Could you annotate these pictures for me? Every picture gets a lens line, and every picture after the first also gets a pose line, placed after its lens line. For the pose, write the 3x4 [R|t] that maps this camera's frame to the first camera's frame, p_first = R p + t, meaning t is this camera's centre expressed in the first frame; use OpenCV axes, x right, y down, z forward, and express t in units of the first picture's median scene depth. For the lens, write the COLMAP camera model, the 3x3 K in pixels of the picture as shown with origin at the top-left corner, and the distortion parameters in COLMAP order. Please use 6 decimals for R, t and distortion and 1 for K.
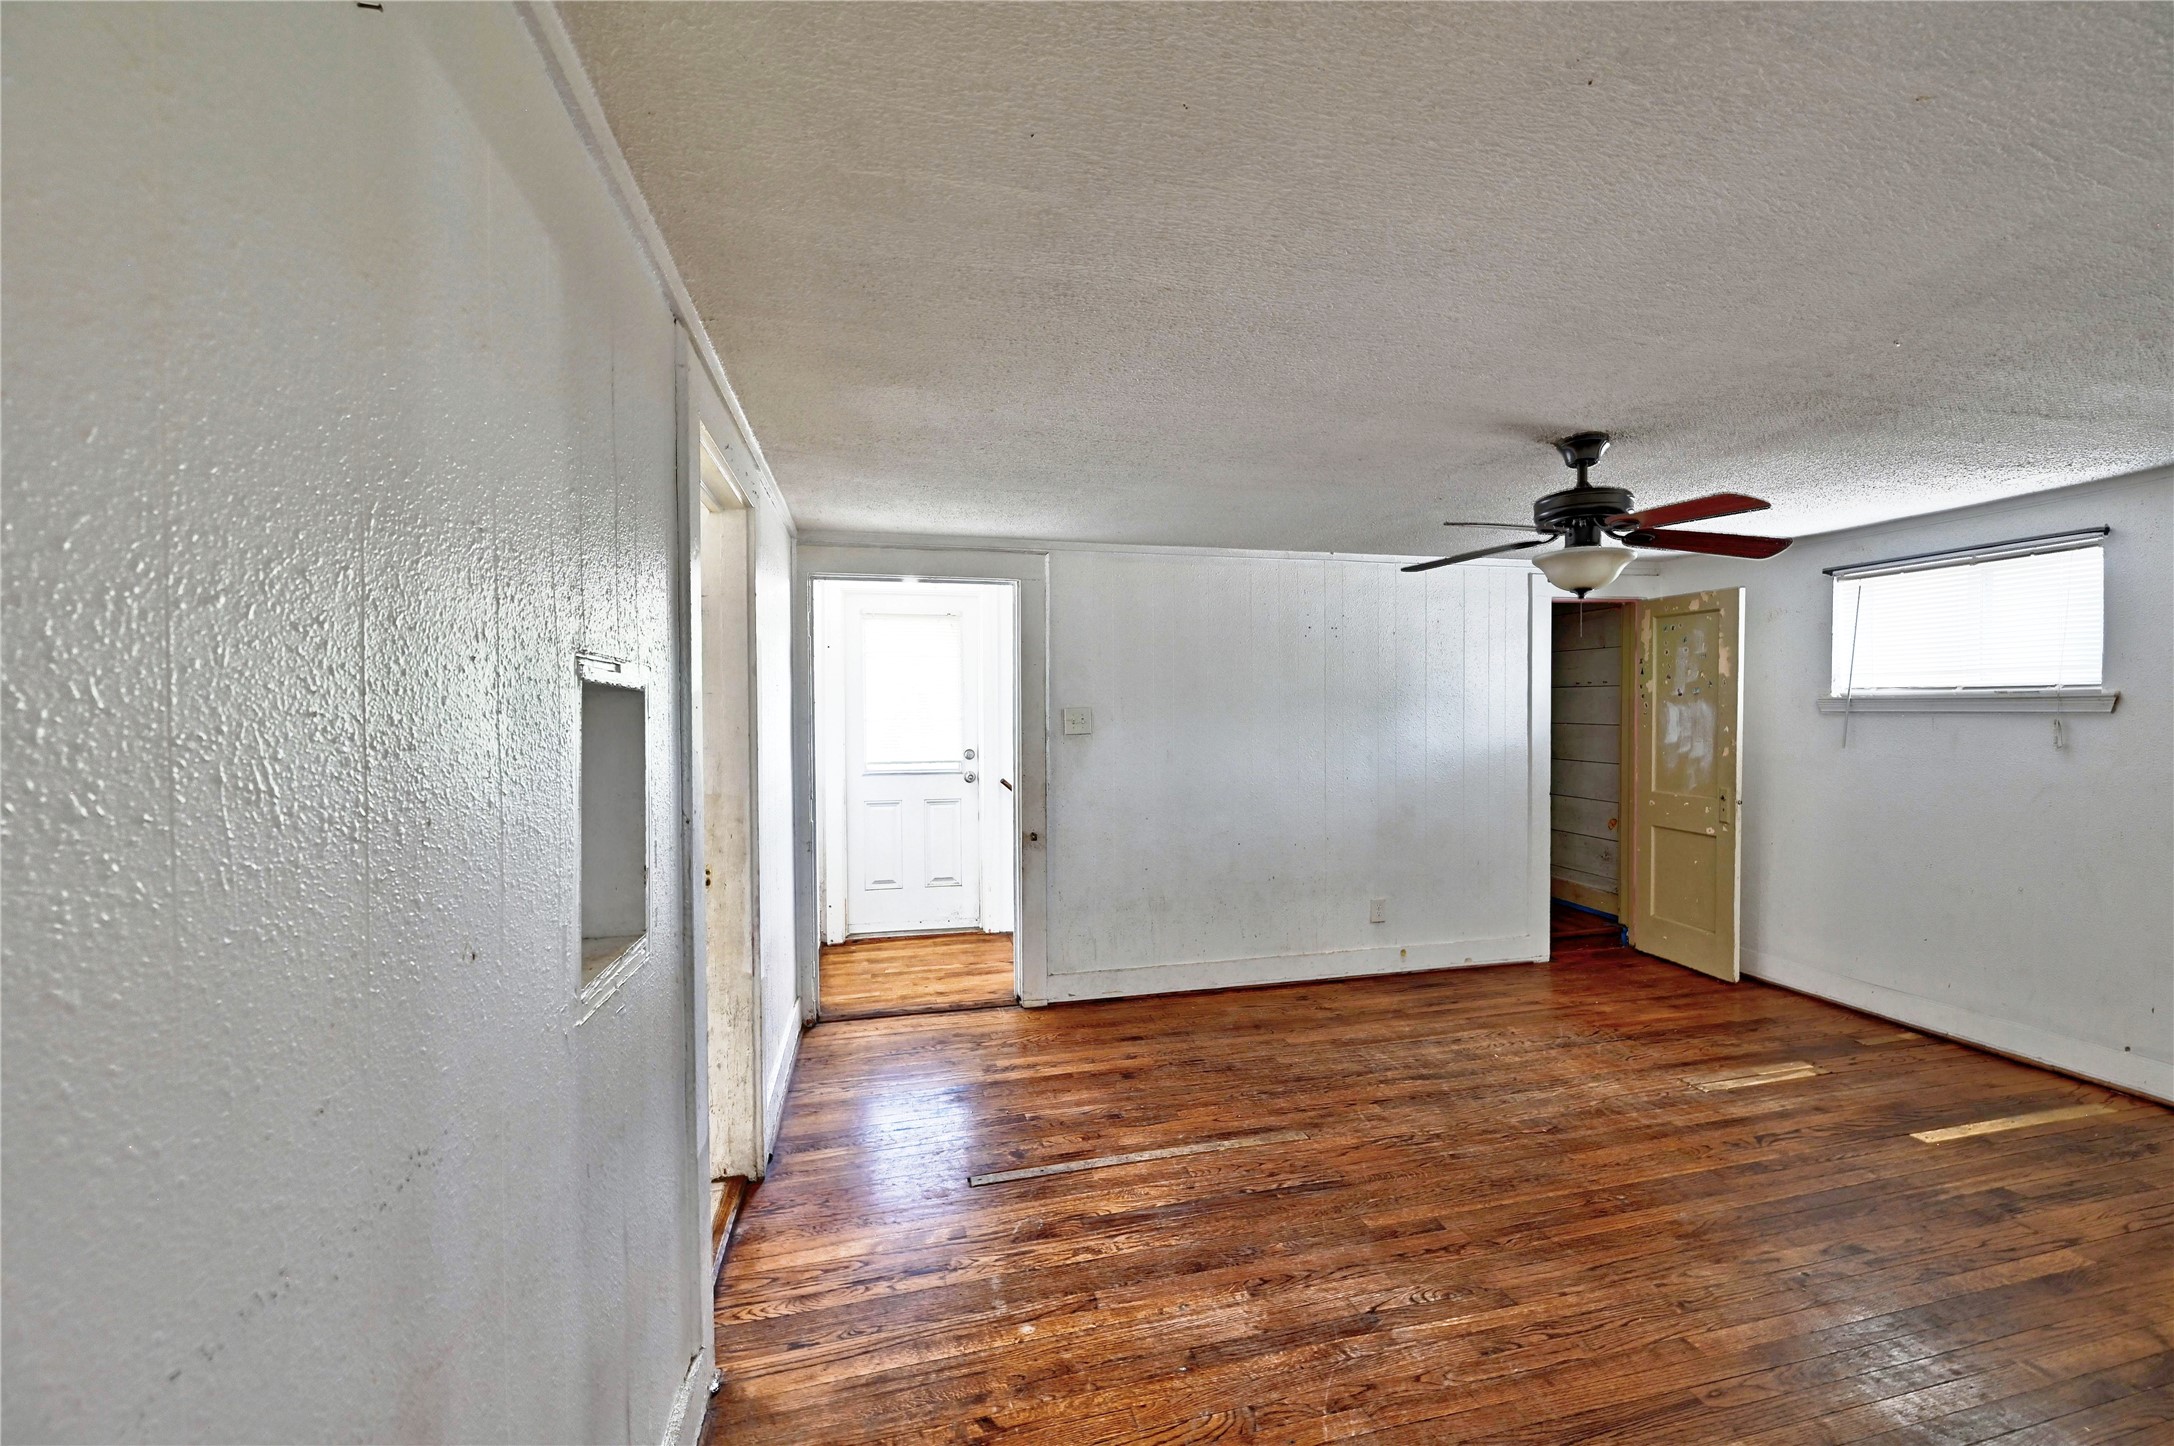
lens RADIAL K [[849.1, 0, 1079.8], [0, 849.1, 726.5], [0, 0, 1]] dist [-0.003558, 0.000744]
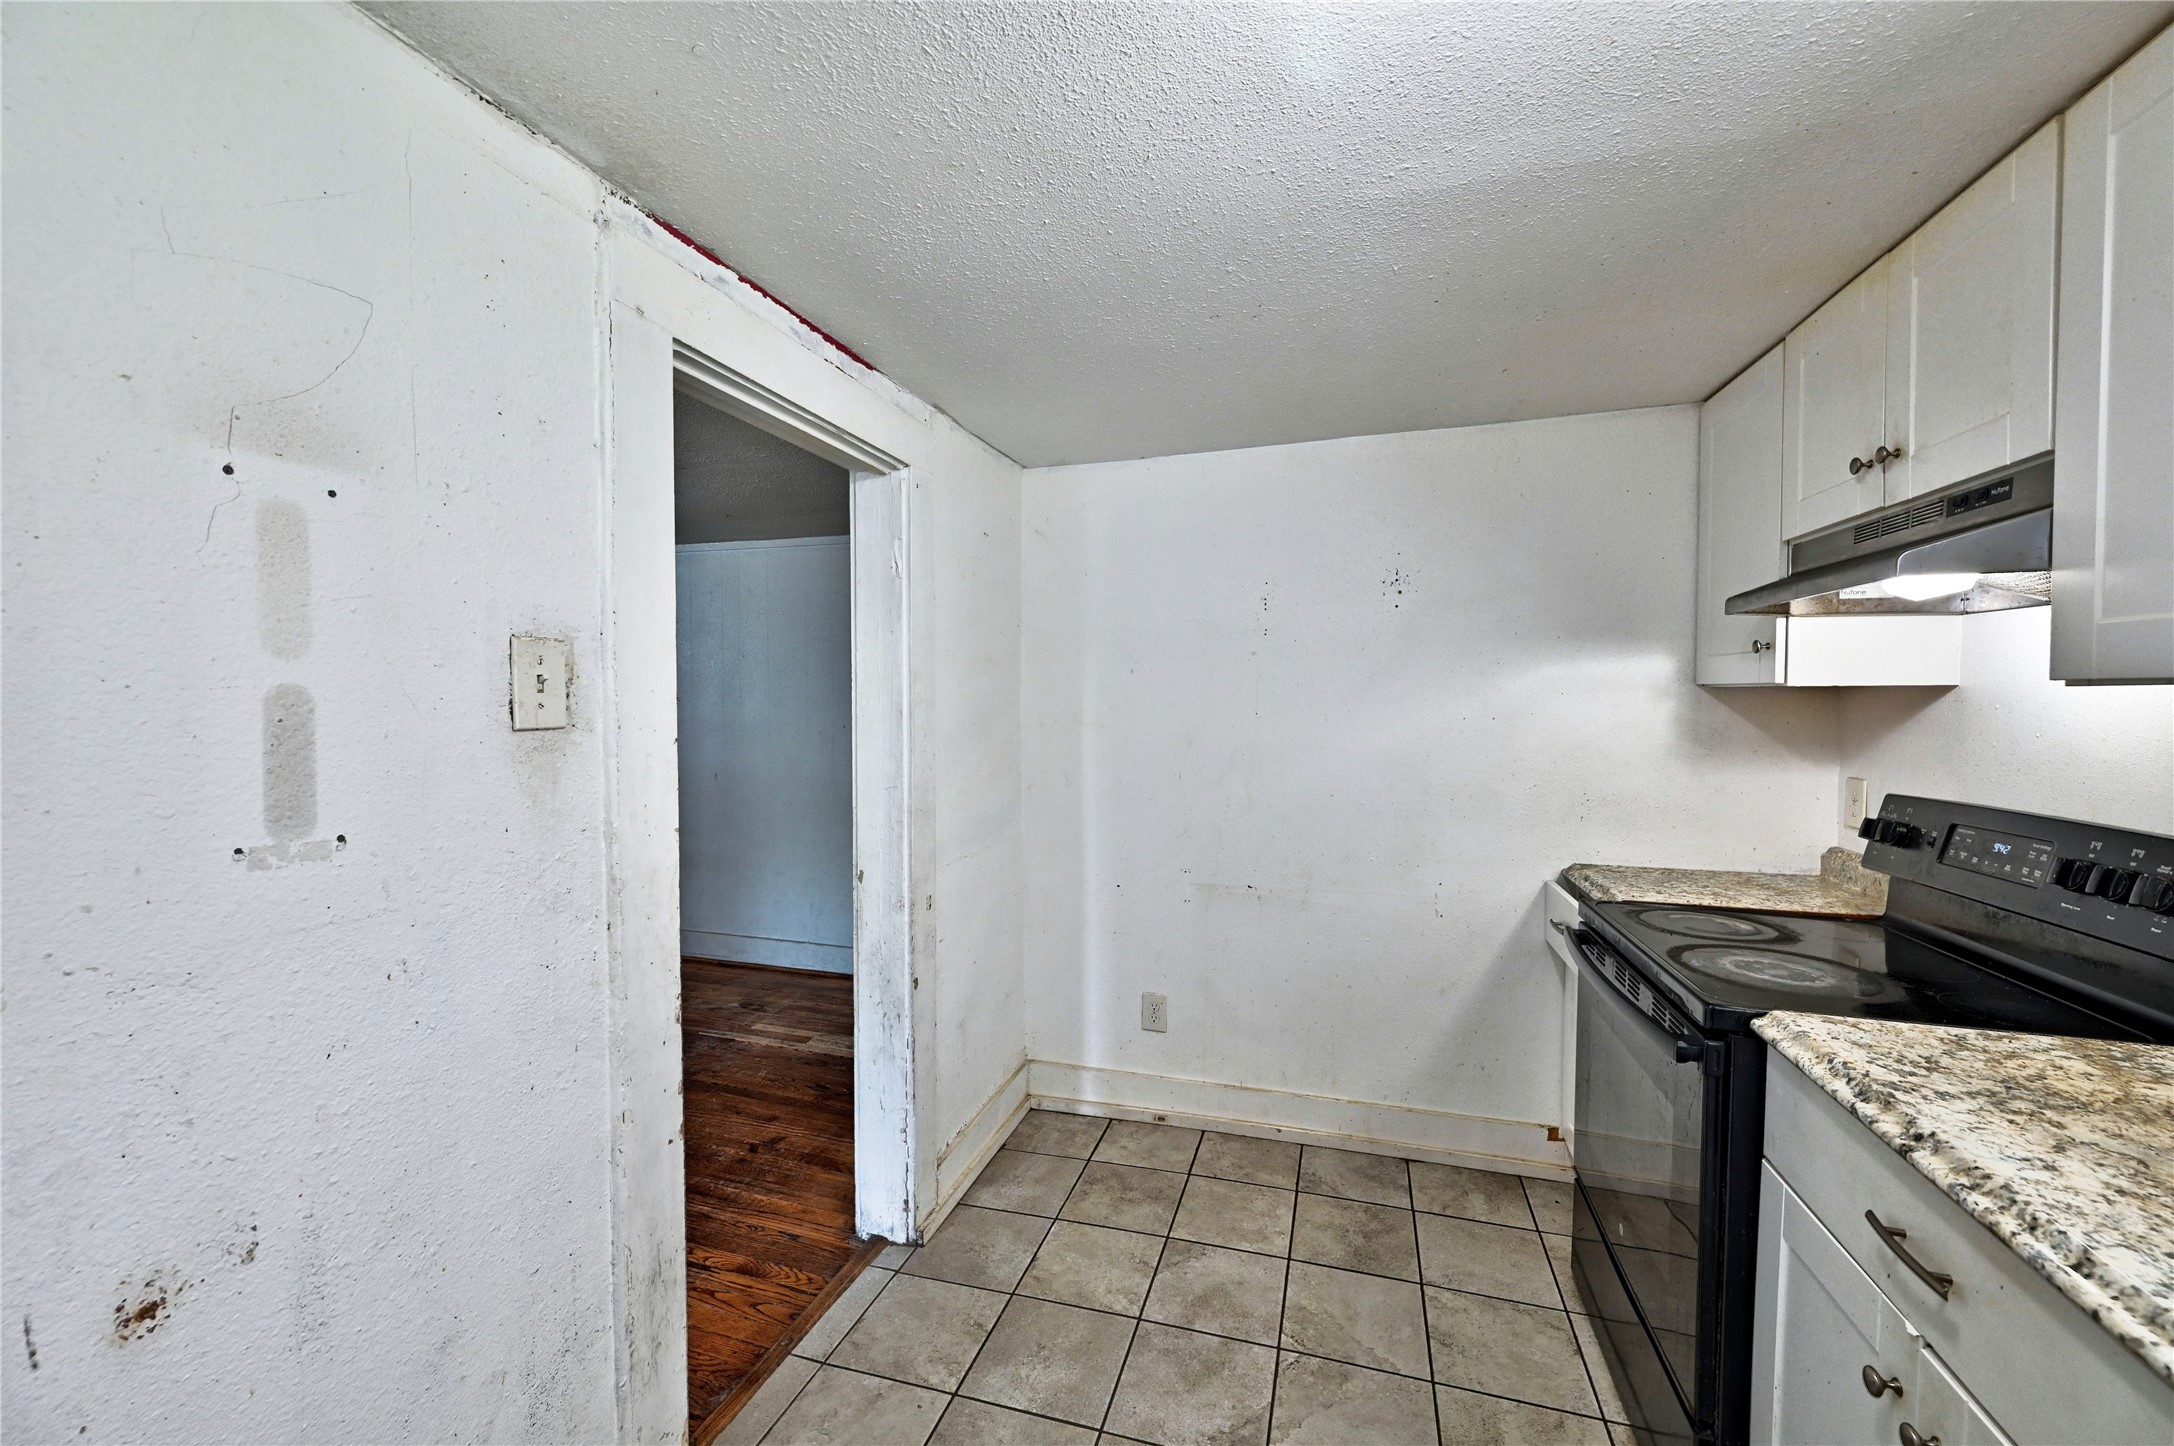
lens RADIAL K [[849.1, 0, 1086.5], [0, 849.1, 725.9], [0, 0, 1]] dist [-0.003558, 0.000744]
pose [[-0.861252, -0.005239, 0.508151, -0.905264], [0.016708, 0.999114, 0.038619, -0.019888], [-0.507904, 0.041751, -0.860401, 1.250219]]
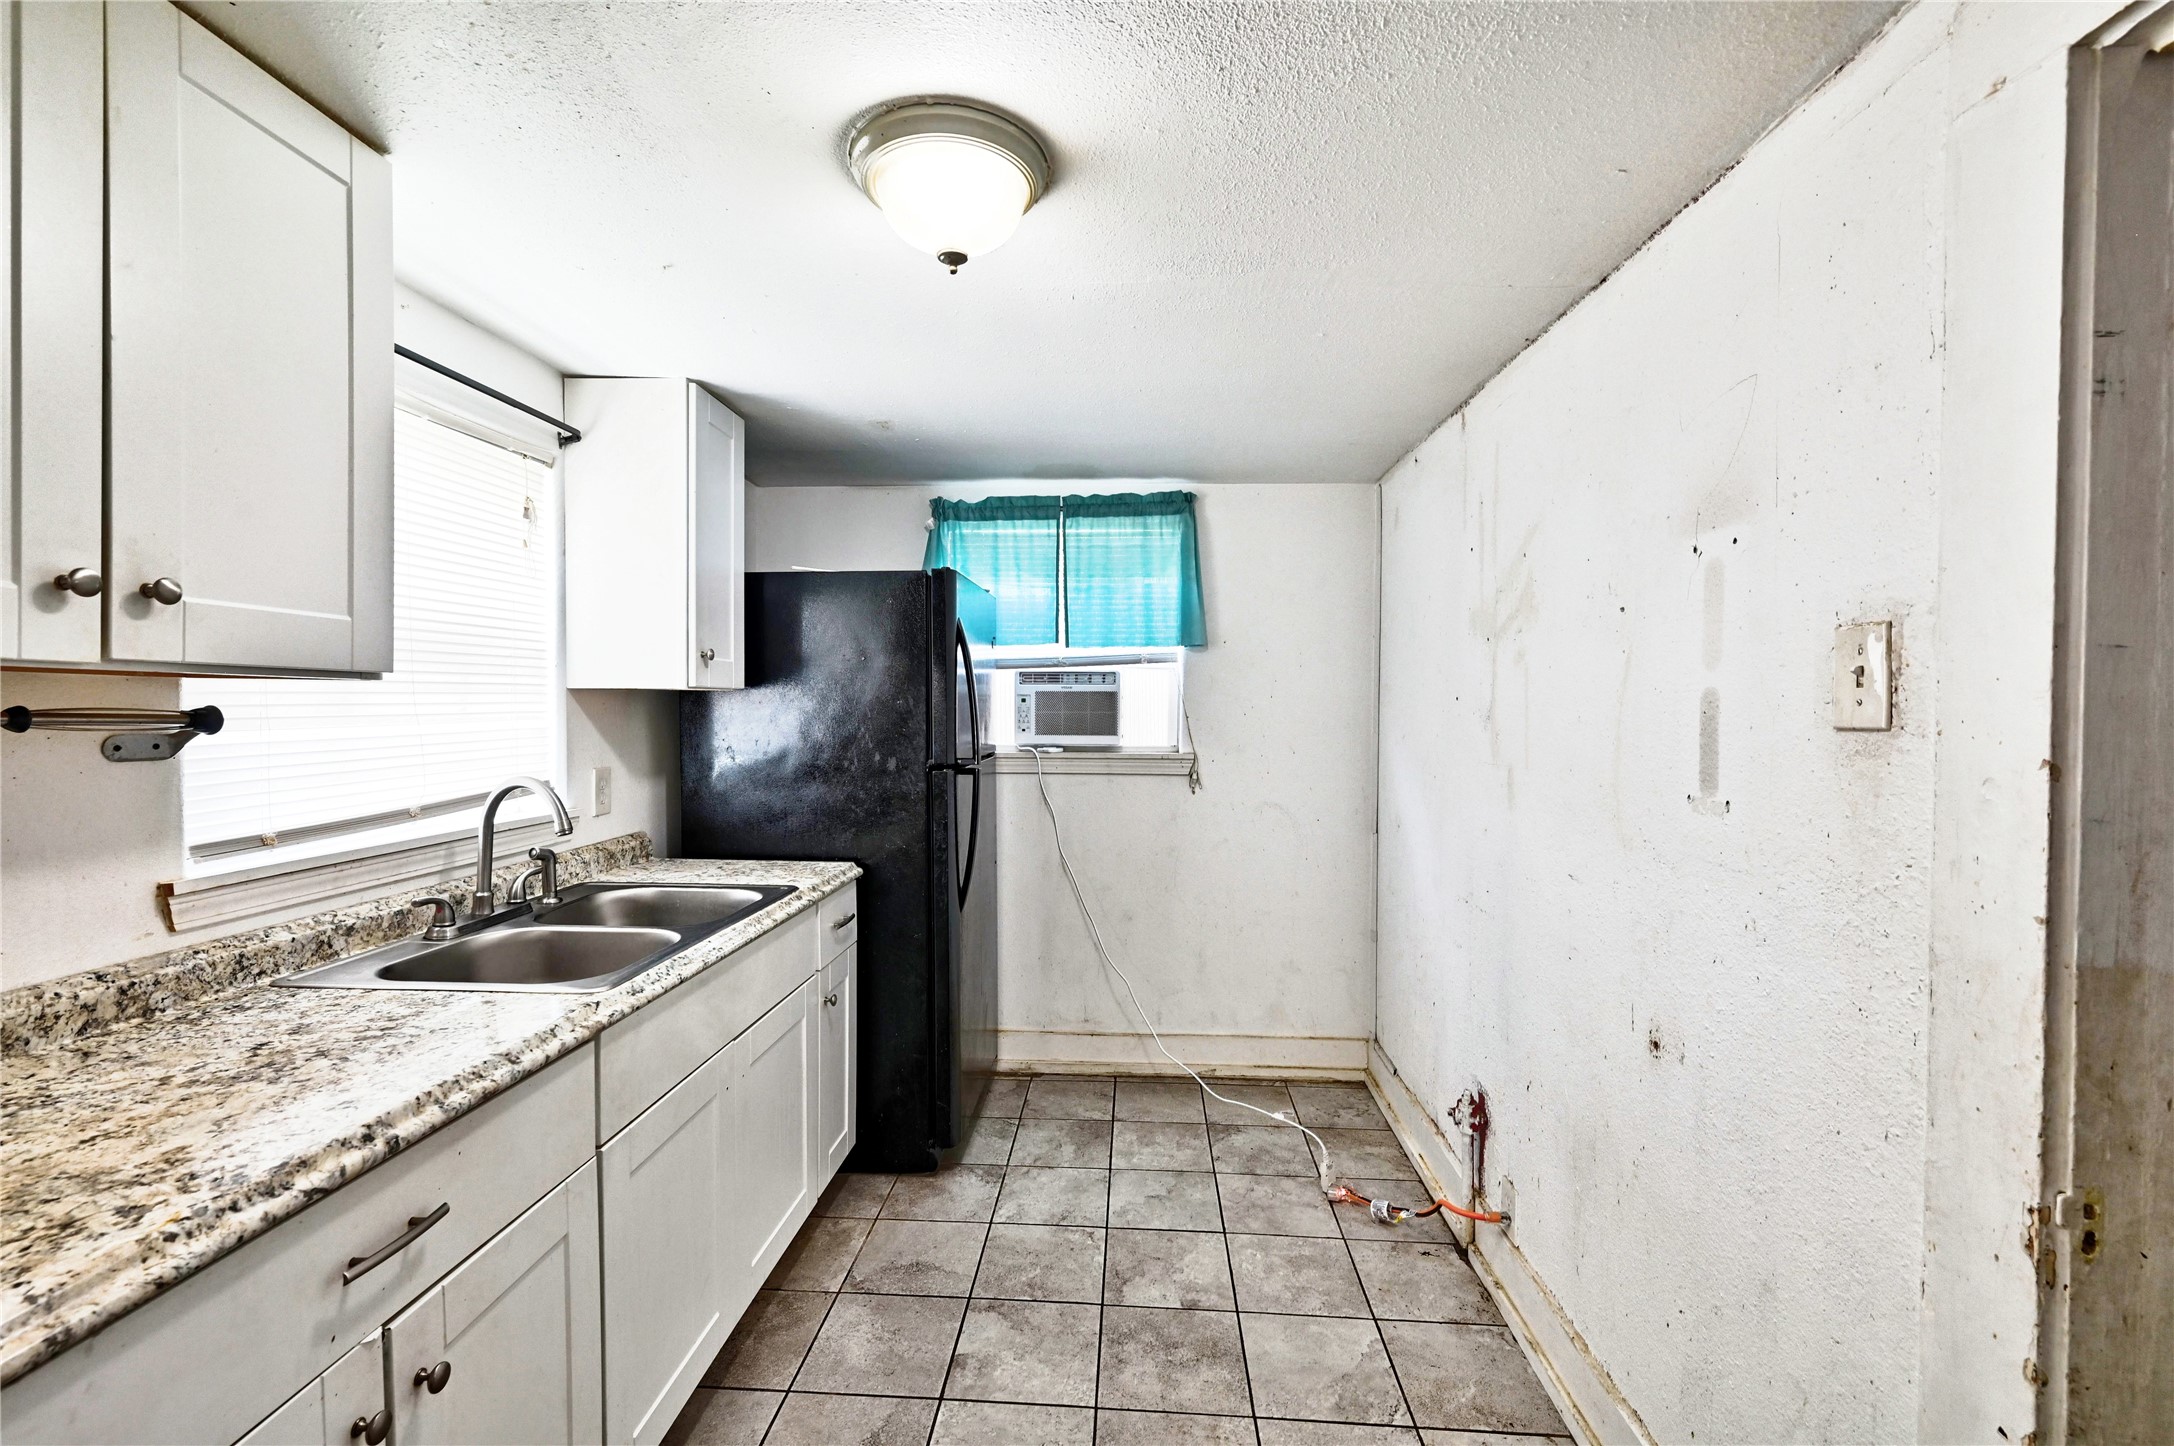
lens RADIAL K [[912.5, 0, 1082.6], [0, 912.5, 731.1], [0, 0, 1]] dist [-0.004144, 0.001639]
pose [[0.958216, 0.022066, -0.285192, -0.655972], [-0.019007, 0.999728, 0.013490, -0.004319], [0.285412, -0.007506, 0.958375, 0.534072]]
